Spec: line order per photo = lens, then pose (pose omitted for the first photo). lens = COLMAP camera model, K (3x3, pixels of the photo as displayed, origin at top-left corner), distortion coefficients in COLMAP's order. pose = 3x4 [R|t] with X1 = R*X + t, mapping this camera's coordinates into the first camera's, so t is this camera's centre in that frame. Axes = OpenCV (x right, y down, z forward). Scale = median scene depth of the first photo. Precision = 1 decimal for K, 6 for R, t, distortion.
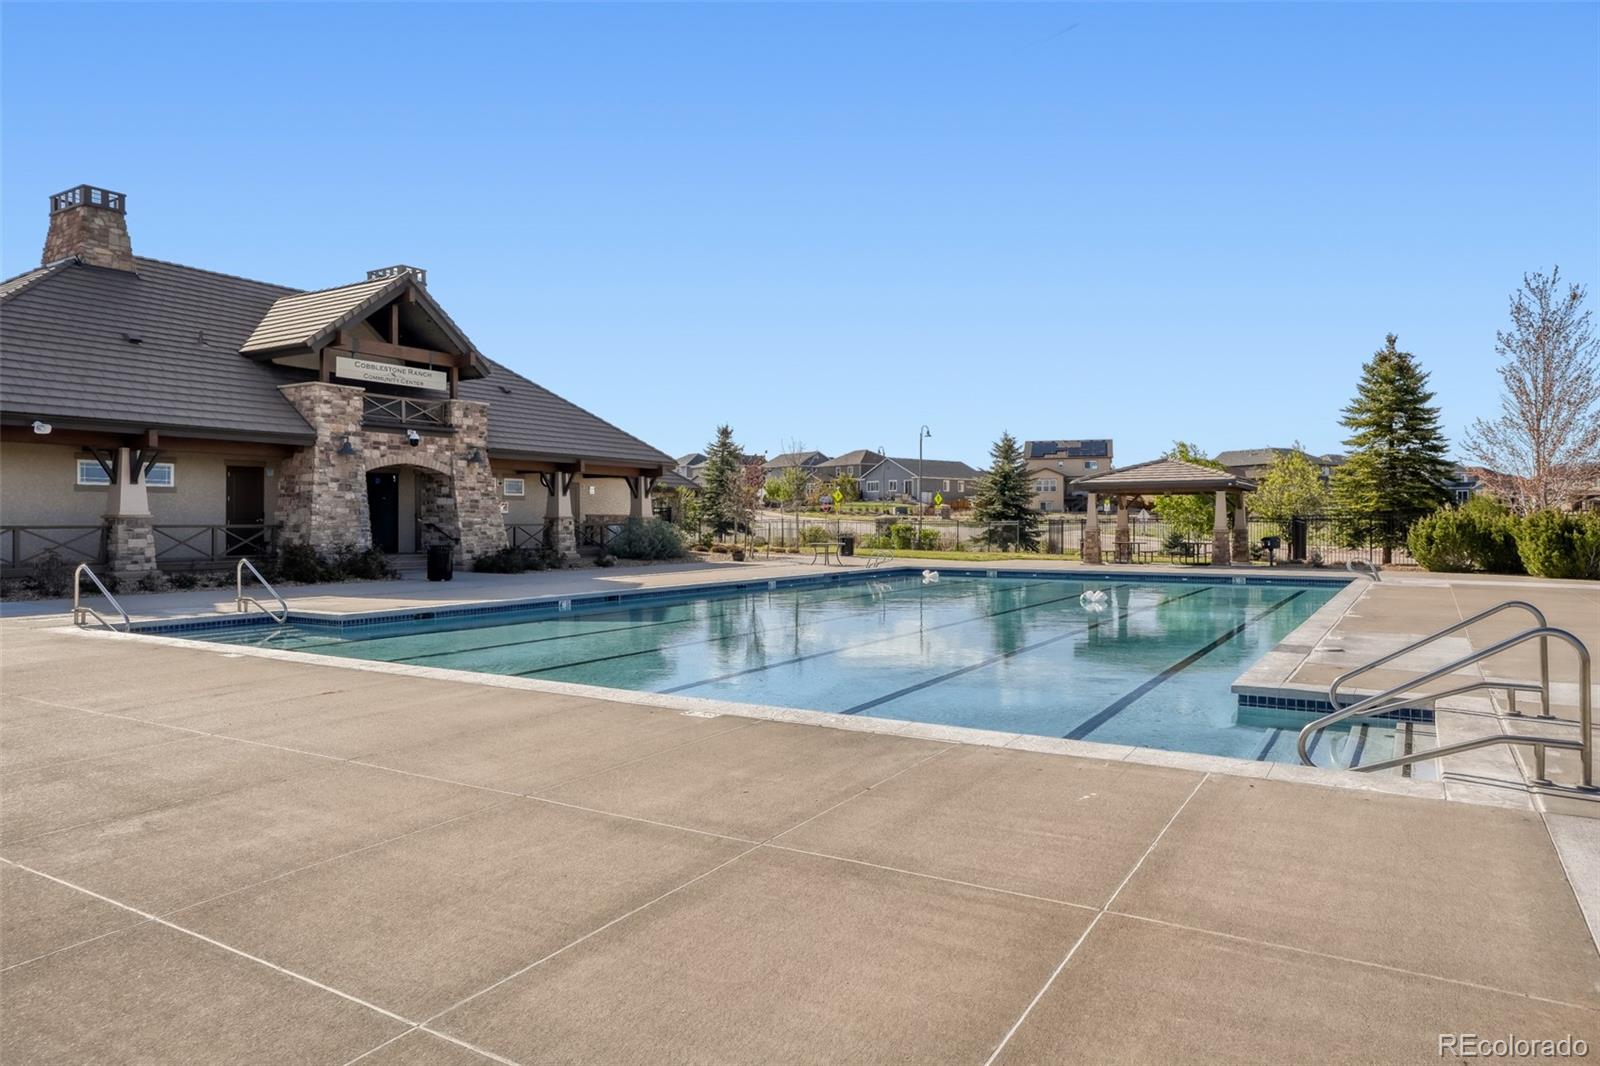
lens RADIAL K [[1000.9, 0, 797.1], [0, 1000.9, 531.7], [0, 0, 1]] dist [-0.006370, -0.001003]
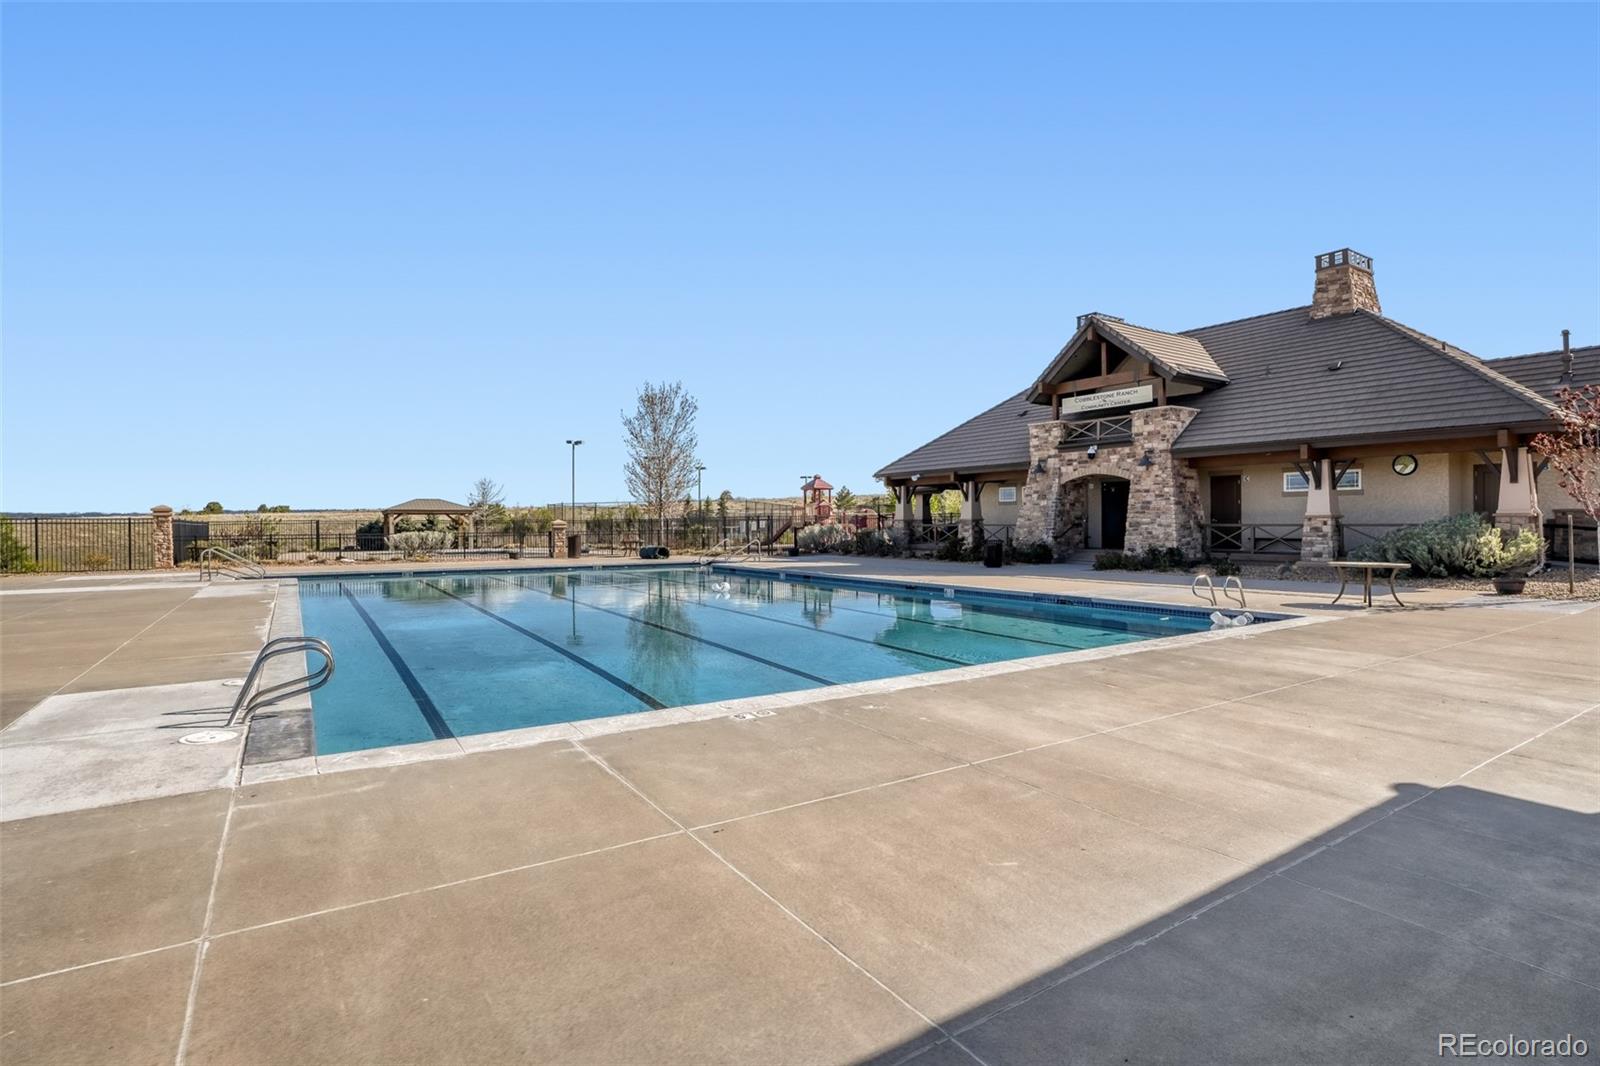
lens RADIAL K [[797.2, 0, 795.8], [0, 797.2, 526.1], [0, 0, 1]] dist [0.001516, 0.000092]
pose [[-0.403499, 0.007326, -0.914951, 0.618668], [-0.003390, 0.999949, 0.009502, -0.012650], [0.914974, 0.006935, -0.403454, 1.031119]]
